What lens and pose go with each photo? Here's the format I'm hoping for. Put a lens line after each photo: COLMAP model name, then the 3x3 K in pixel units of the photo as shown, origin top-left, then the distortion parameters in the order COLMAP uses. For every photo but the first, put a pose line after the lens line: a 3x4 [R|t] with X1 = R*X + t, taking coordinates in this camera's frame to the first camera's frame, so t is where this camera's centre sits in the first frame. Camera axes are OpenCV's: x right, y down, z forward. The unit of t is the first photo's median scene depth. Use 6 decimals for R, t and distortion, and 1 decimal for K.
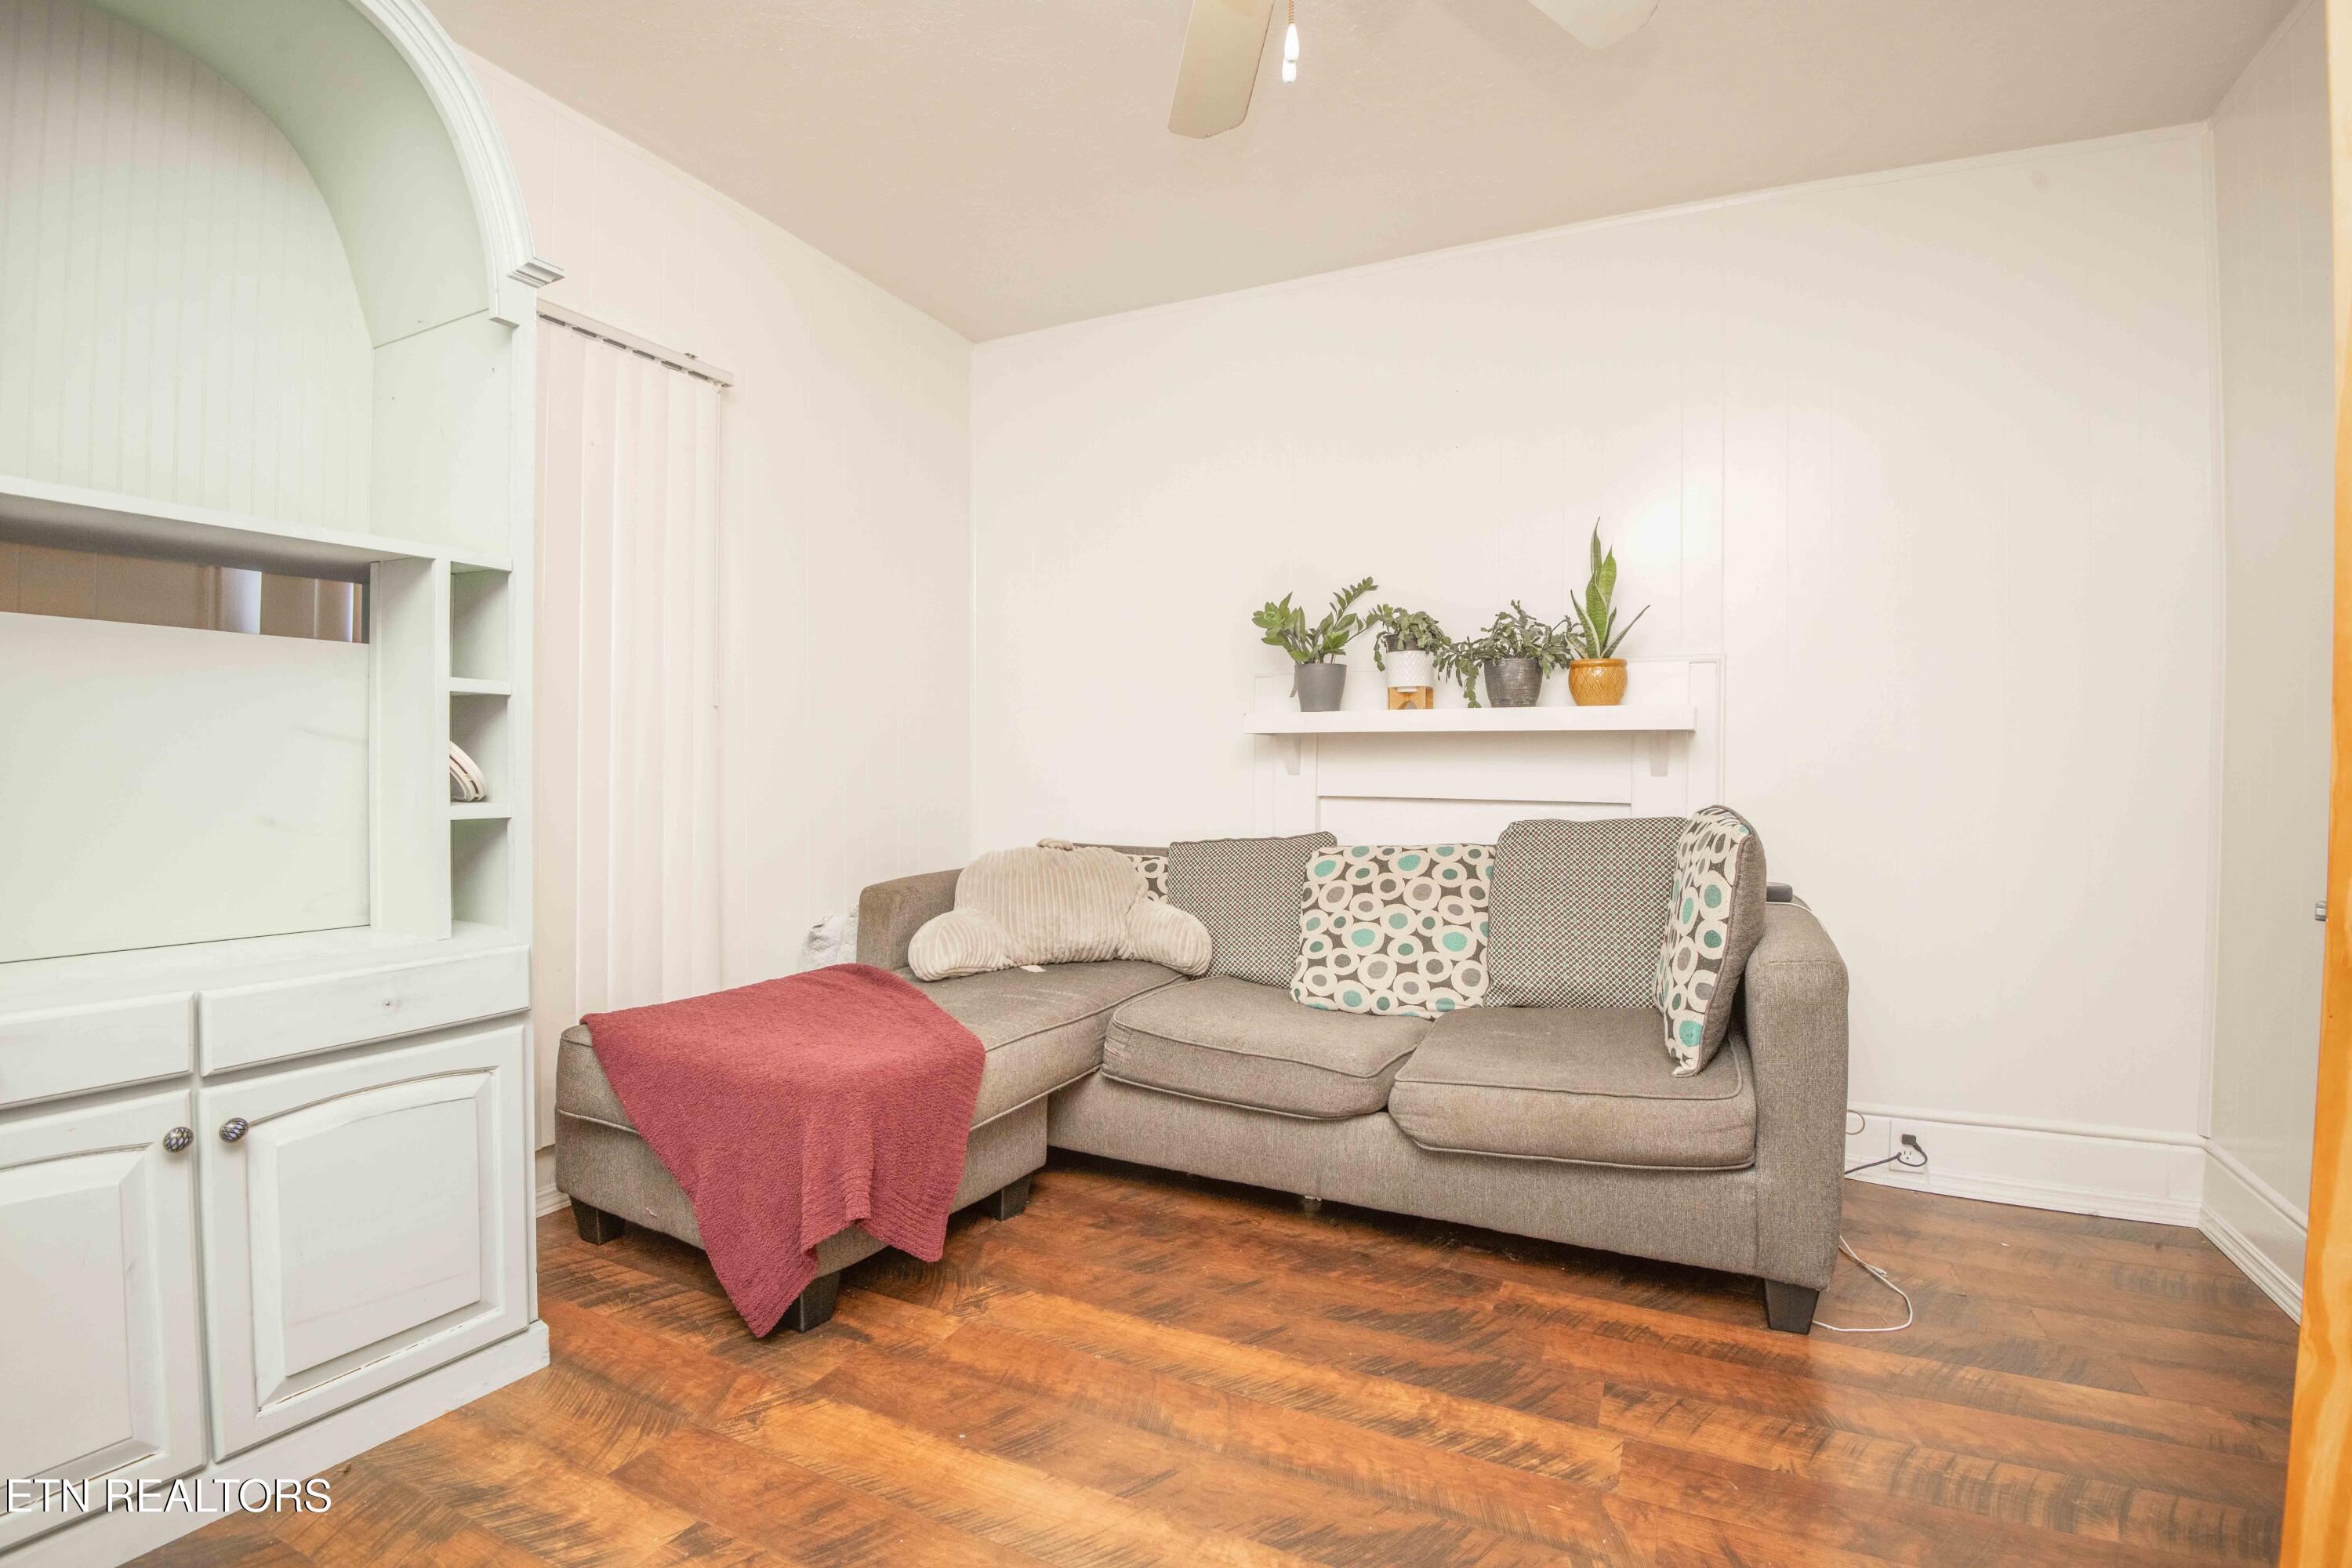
lens RADIAL K [[1084.6, 0, 1186.7], [0, 1084.6, 778.8], [0, 0, 1]] dist [-0.022219, -0.011677]
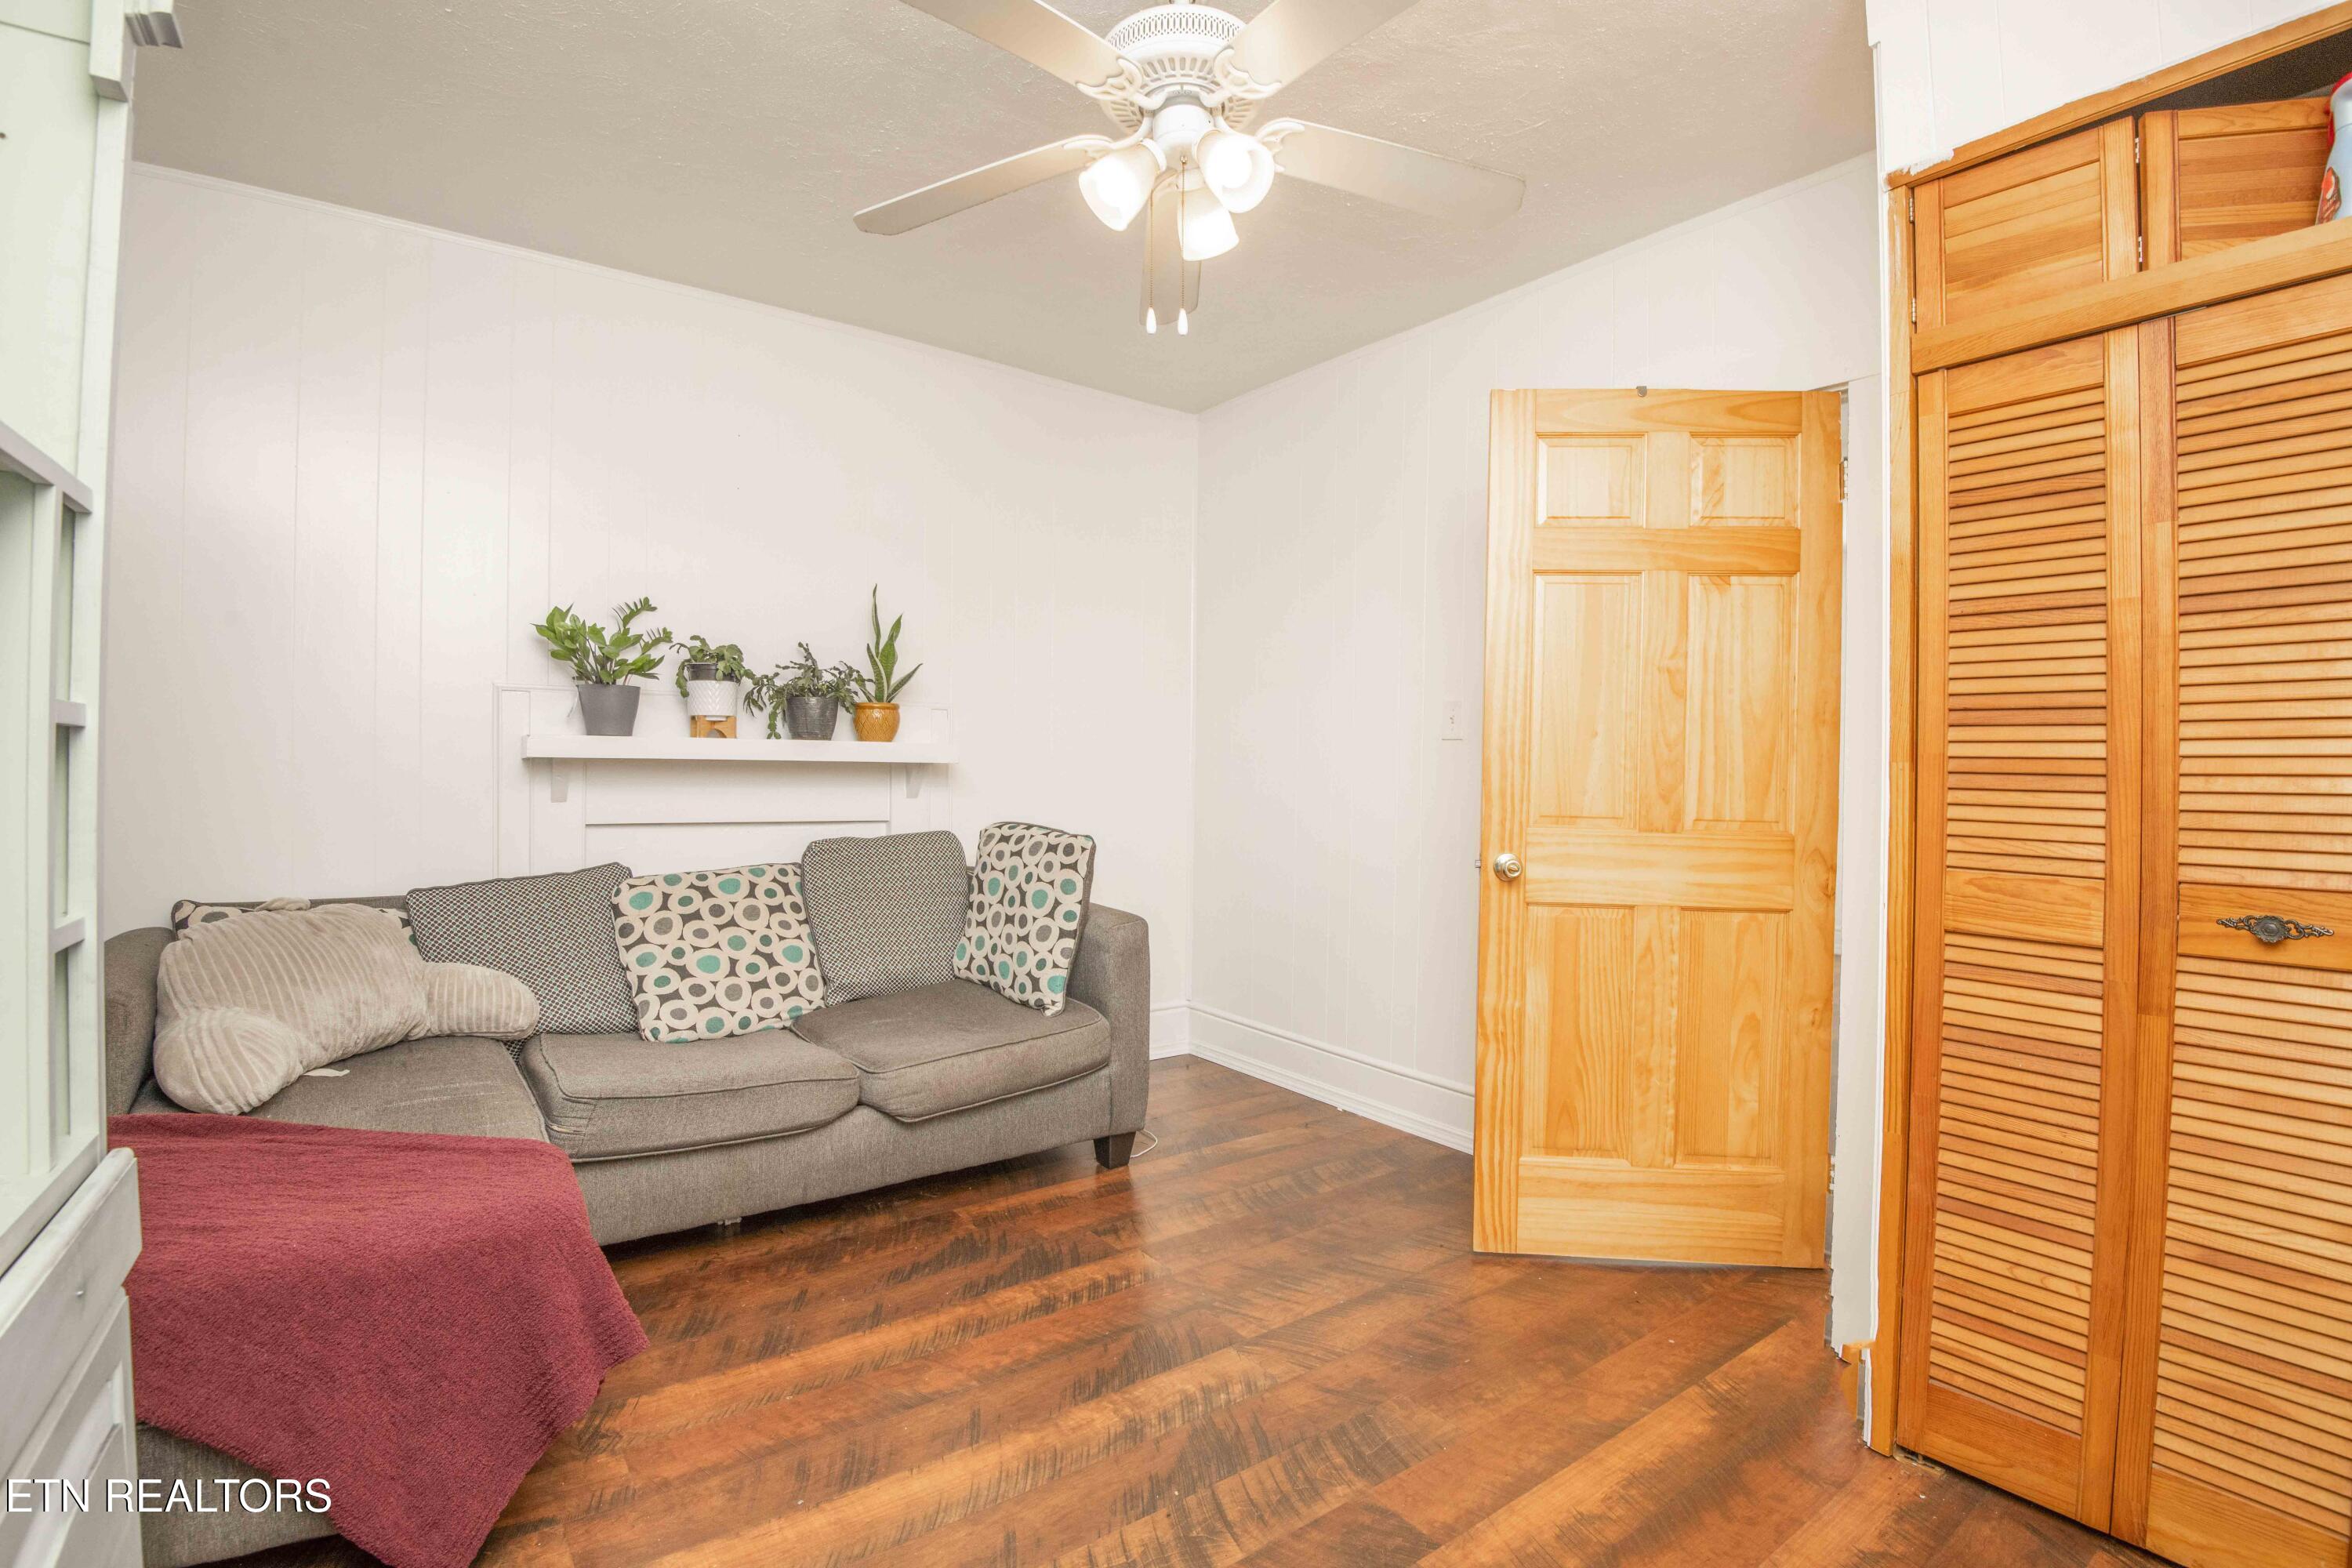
lens RADIAL K [[1084.6, 0, 1184.8], [0, 1084.6, 780.0], [0, 0, 1]] dist [-0.022219, -0.011677]
pose [[0.464350, -0.005040, 0.885637, -0.630129], [0.003757, 0.999986, 0.003720, -0.033300], [-0.885644, 0.001600, 0.464363, 0.165552]]
